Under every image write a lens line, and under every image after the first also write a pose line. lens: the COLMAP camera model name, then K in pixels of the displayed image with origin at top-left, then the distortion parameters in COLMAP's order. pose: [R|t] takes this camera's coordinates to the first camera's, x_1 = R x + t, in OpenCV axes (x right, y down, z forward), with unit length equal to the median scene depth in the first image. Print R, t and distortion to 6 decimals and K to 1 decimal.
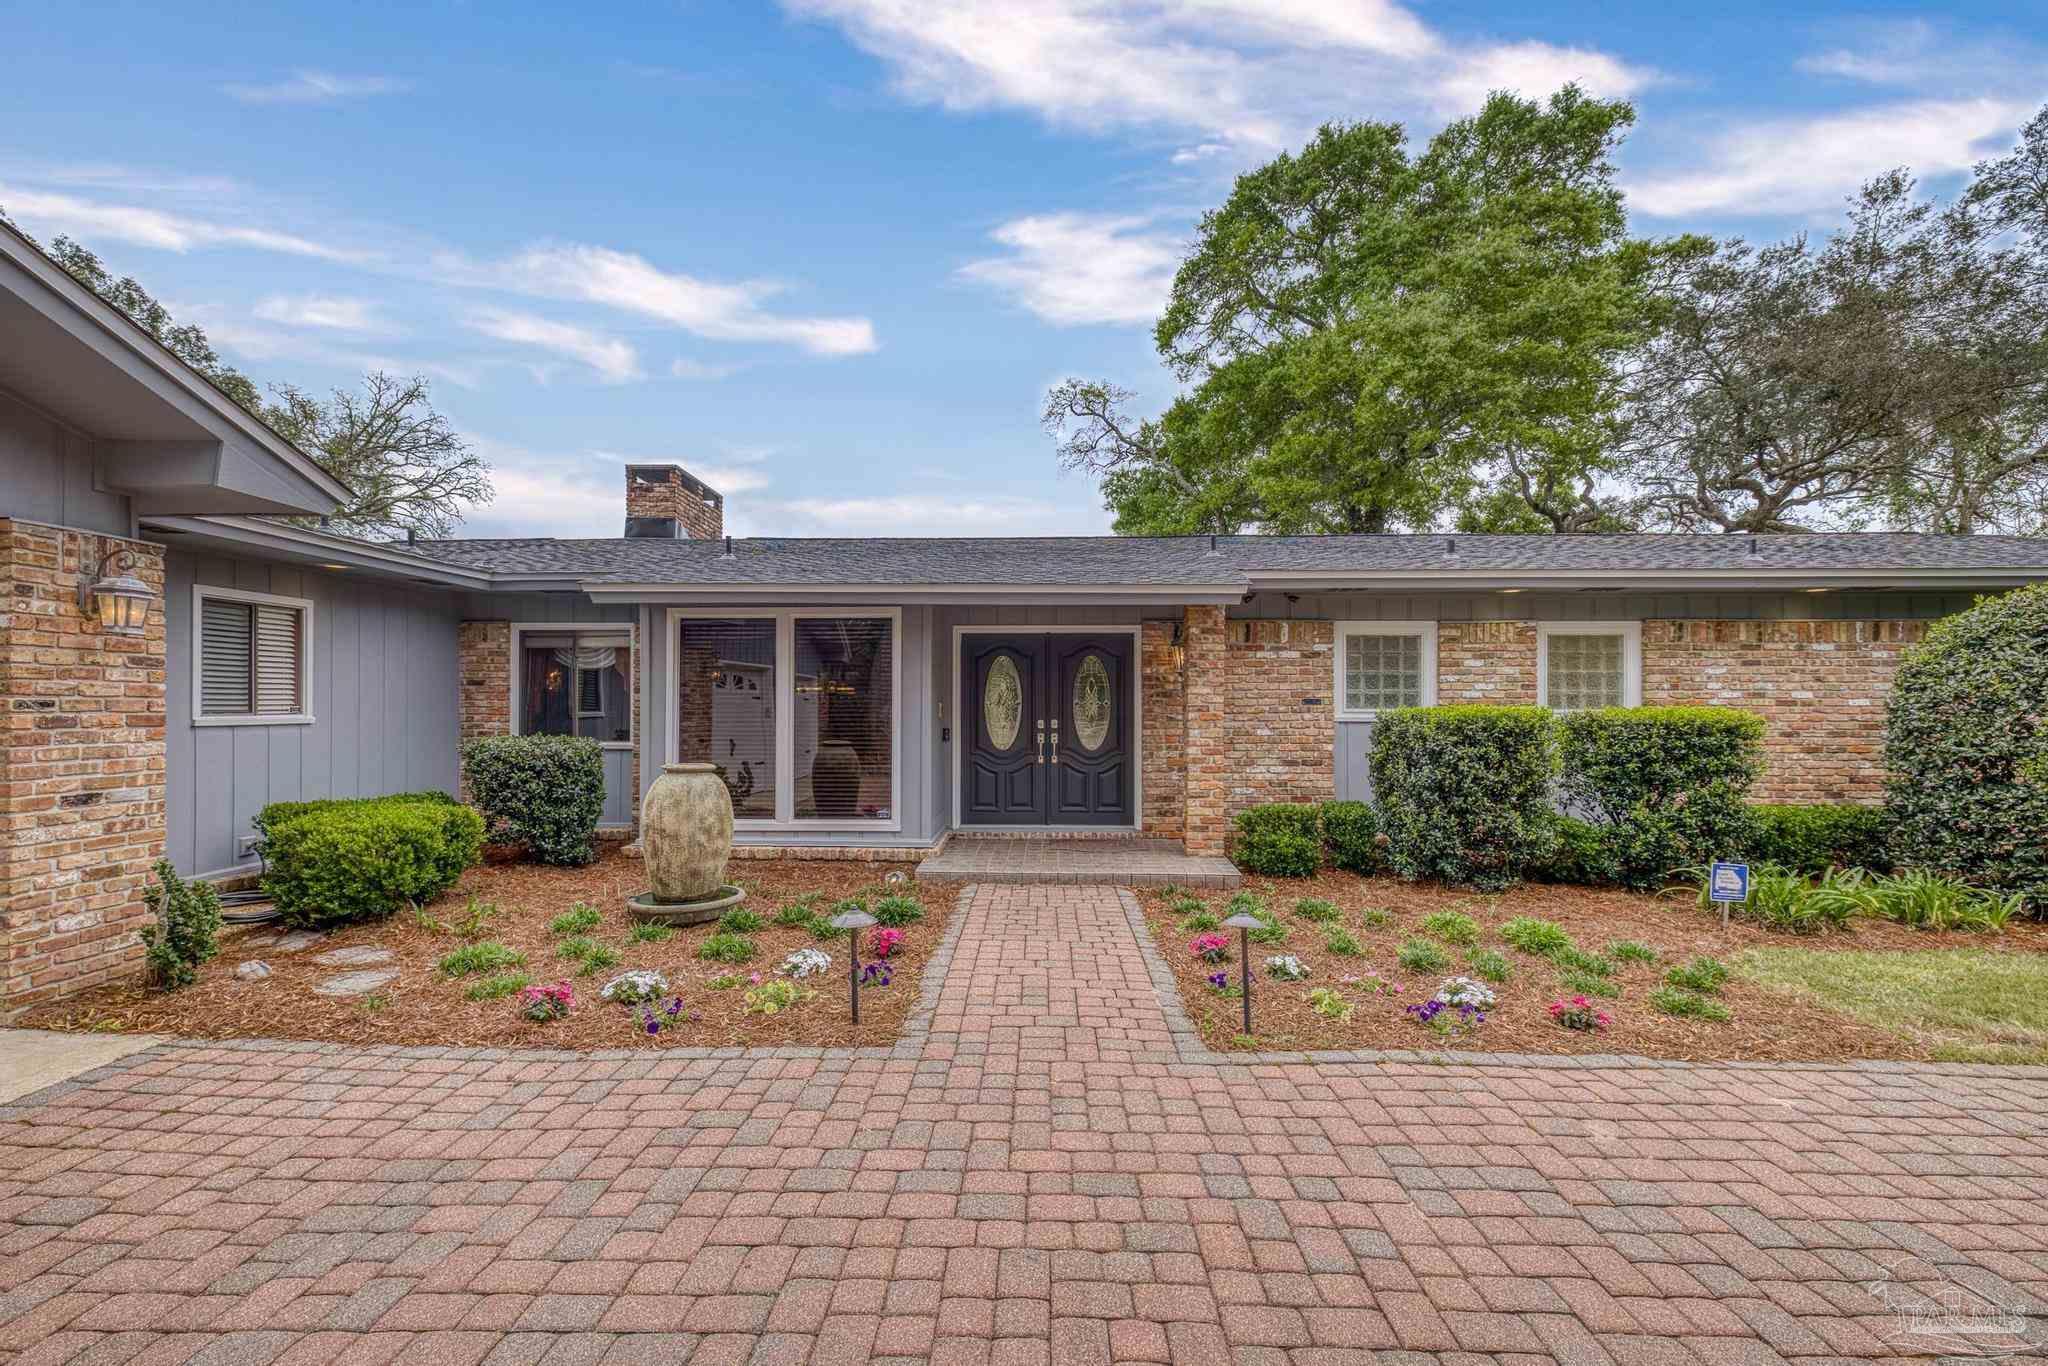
lens RADIAL K [[880.4, 0, 1016.6], [0, 880.4, 698.2], [0, 0, 1]] dist [0.001335, 0.000679]
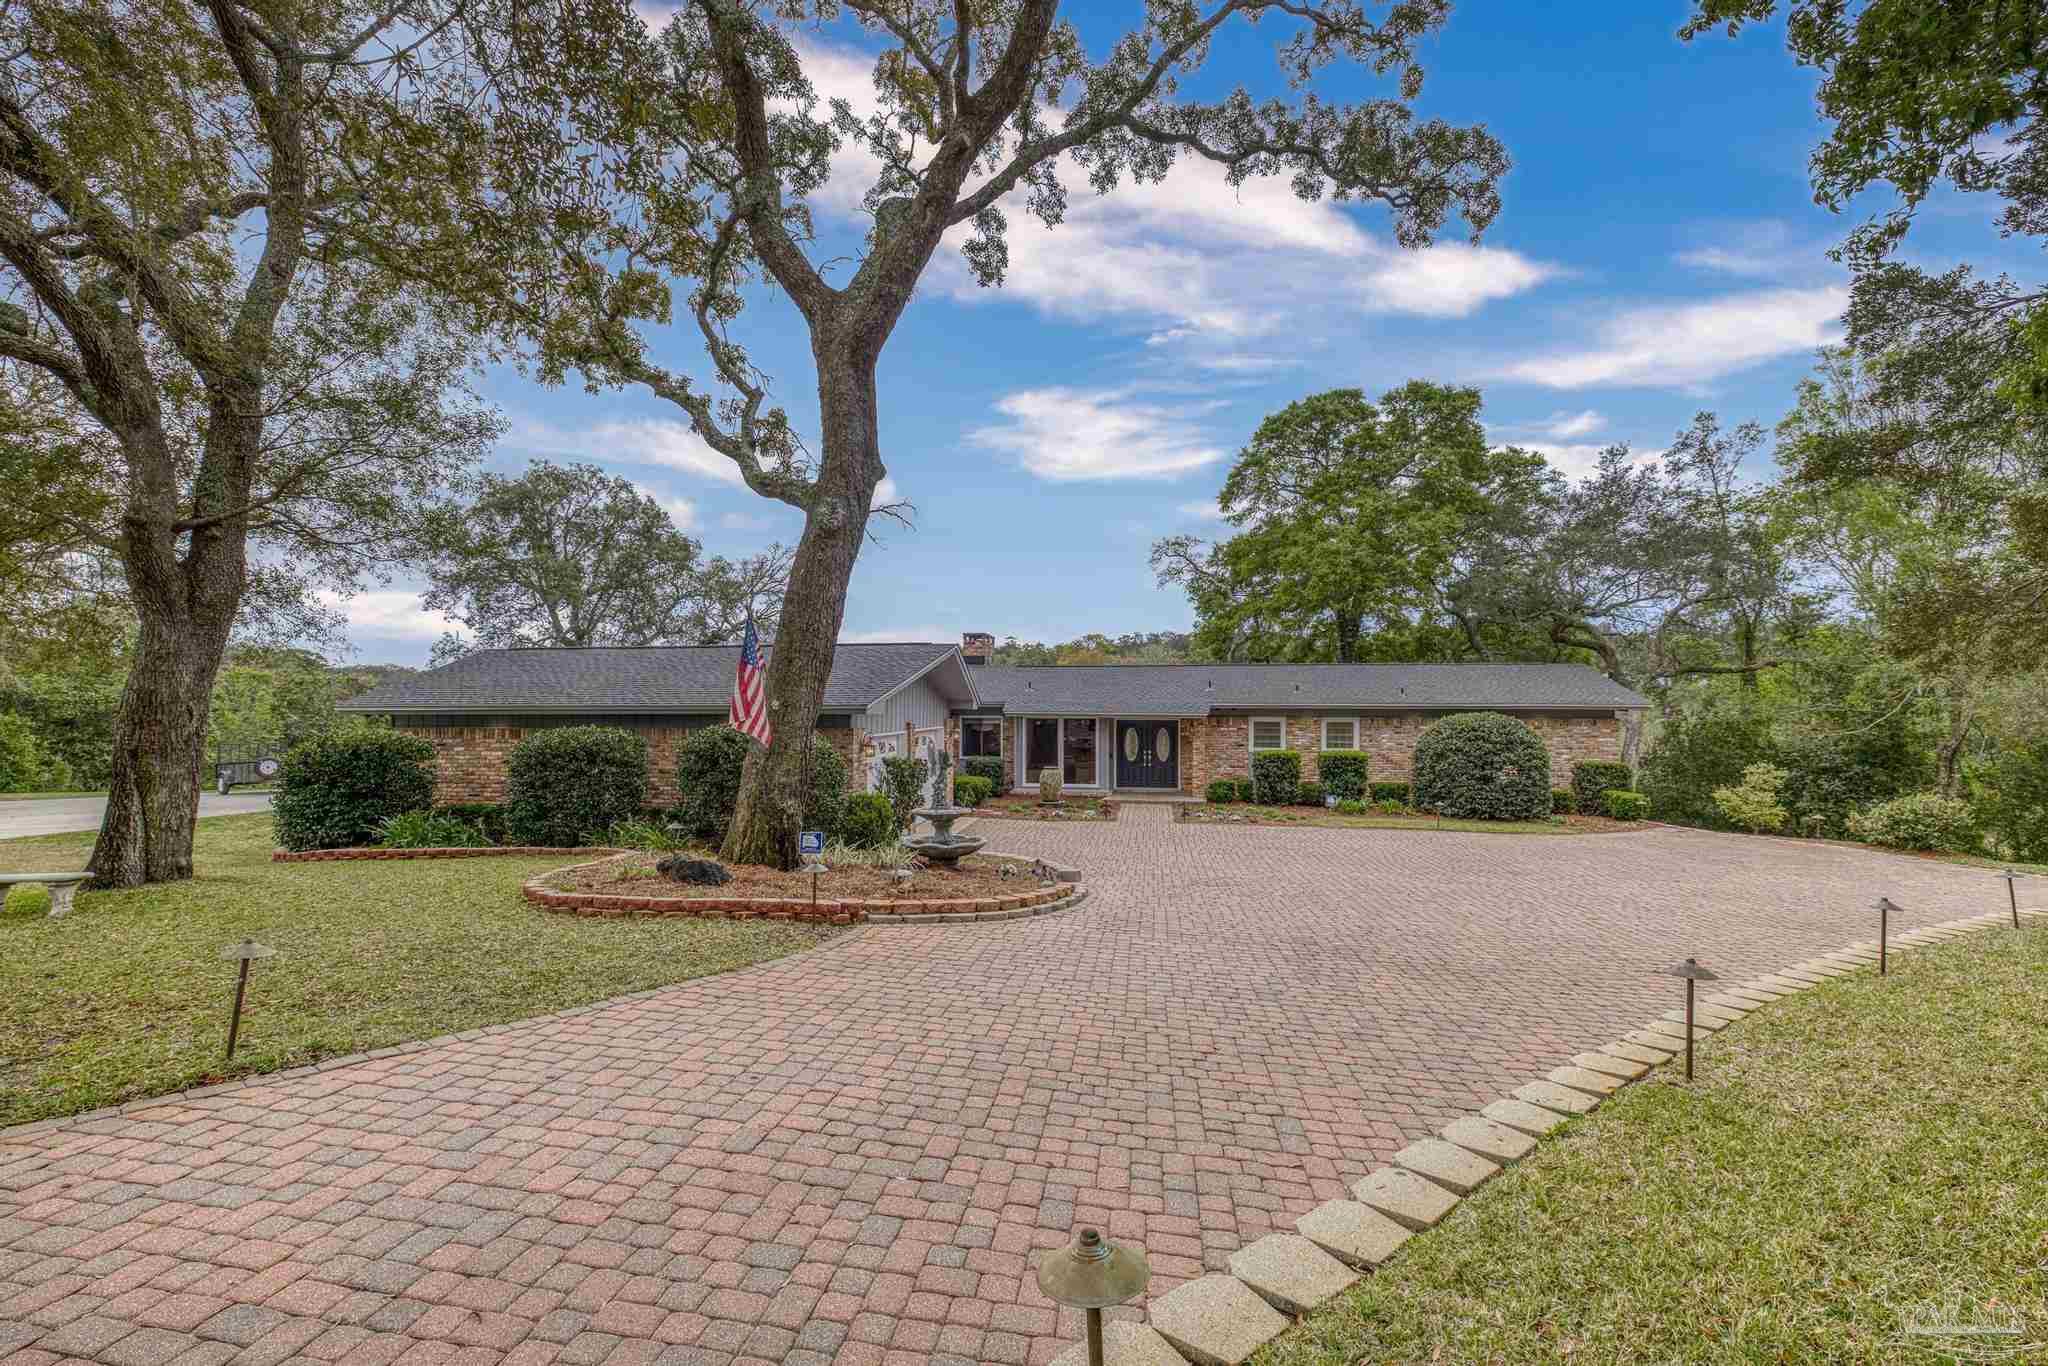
lens RADIAL K [[880.4, 0, 1016.6], [0, 880.4, 698.2], [0, 0, 1]] dist [0.001335, 0.000679]
pose [[0.992038, -0.000811, -0.125939, -0.024624], [0.001885, 0.999963, 0.008407, -0.173343], [0.125928, -0.008577, 0.992002, -1.910857]]
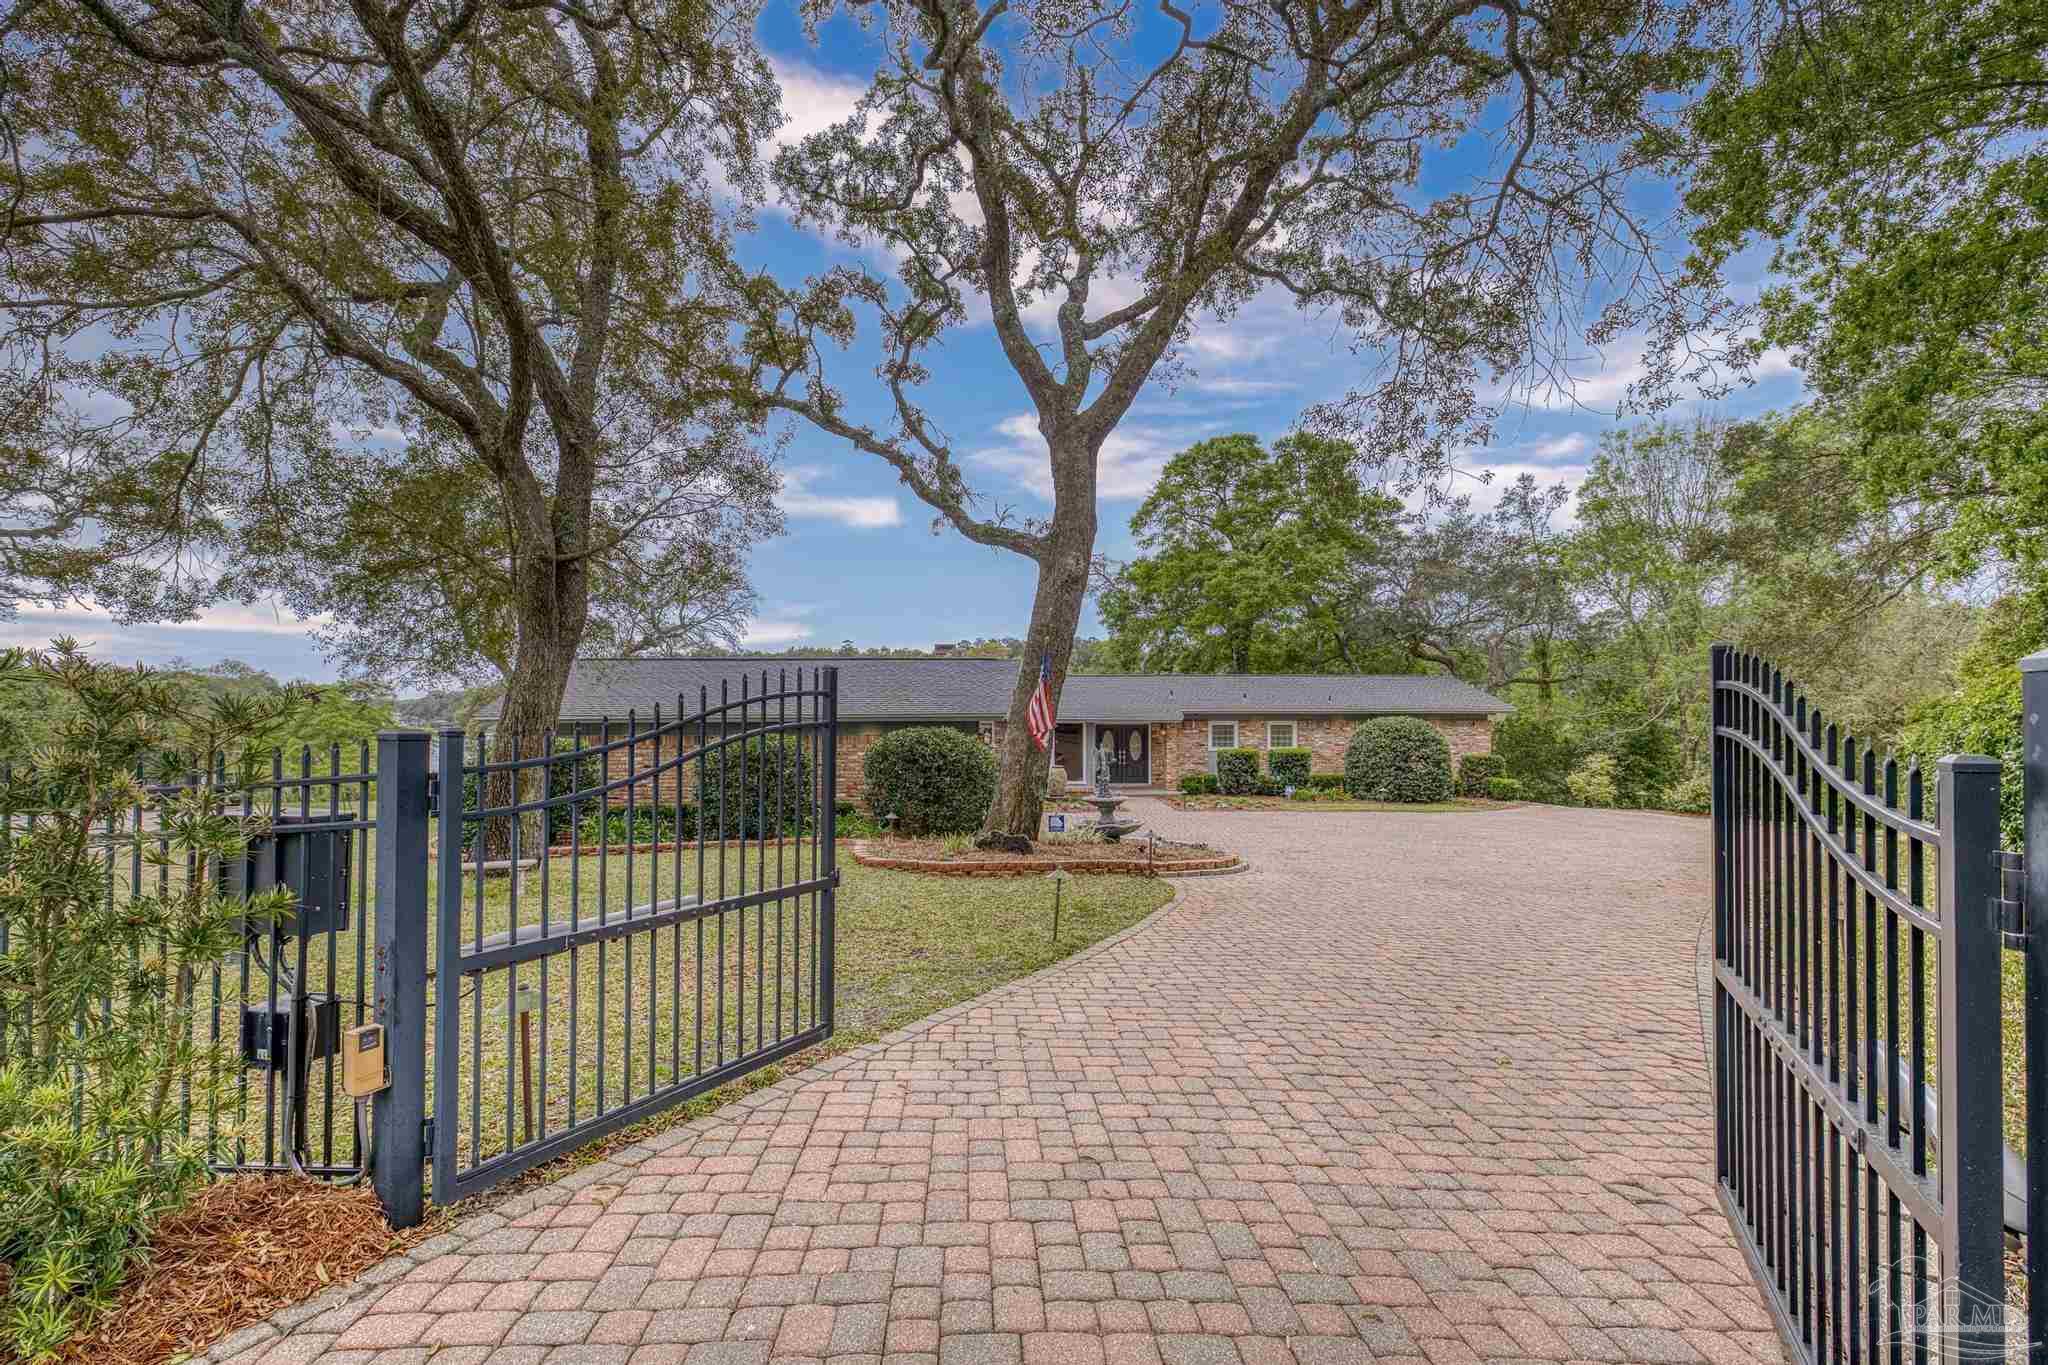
lens RADIAL K [[880.4, 0, 1016.6], [0, 880.4, 697.7], [0, 0, 1]] dist [0.001335, 0.000679]
pose [[0.997092, -0.001615, 0.076187, -0.611160], [0.001313, 0.999991, 0.004017, -0.189338], [-0.076193, -0.003906, 0.997085, -2.252442]]
